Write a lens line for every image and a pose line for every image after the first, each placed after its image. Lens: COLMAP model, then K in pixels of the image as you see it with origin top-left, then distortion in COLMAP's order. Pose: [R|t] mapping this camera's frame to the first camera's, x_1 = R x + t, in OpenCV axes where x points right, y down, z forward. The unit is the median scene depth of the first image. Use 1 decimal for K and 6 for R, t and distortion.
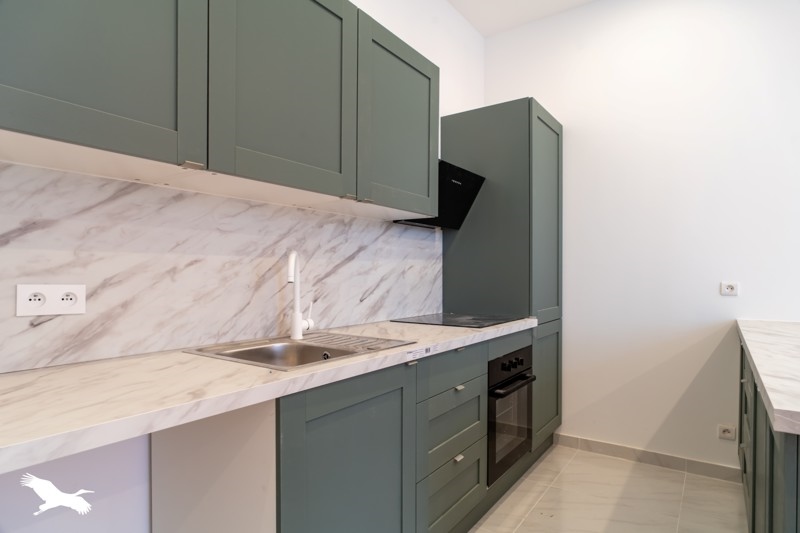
lens RADIAL K [[441.2, 0, 403.2], [0, 441.2, 272.8], [0, 0, 1]] dist [-0.009736, -0.001633]
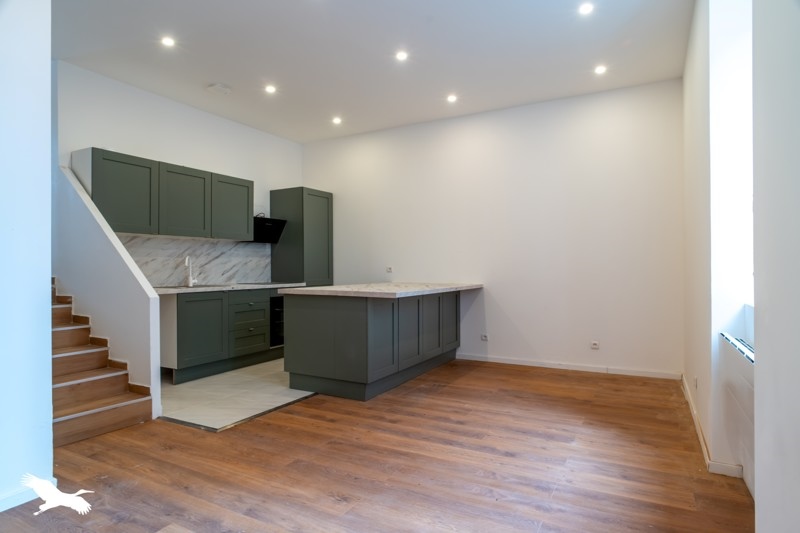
lens RADIAL K [[441.2, 0, 403.2], [0, 441.2, 272.8], [0, 0, 1]] dist [-0.009736, -0.001633]
pose [[0.993709, -0.001068, 0.111988, 0.658850], [-0.001383, 0.999761, 0.021813, -0.001858], [-0.111985, -0.021831, 0.993470, -1.620440]]
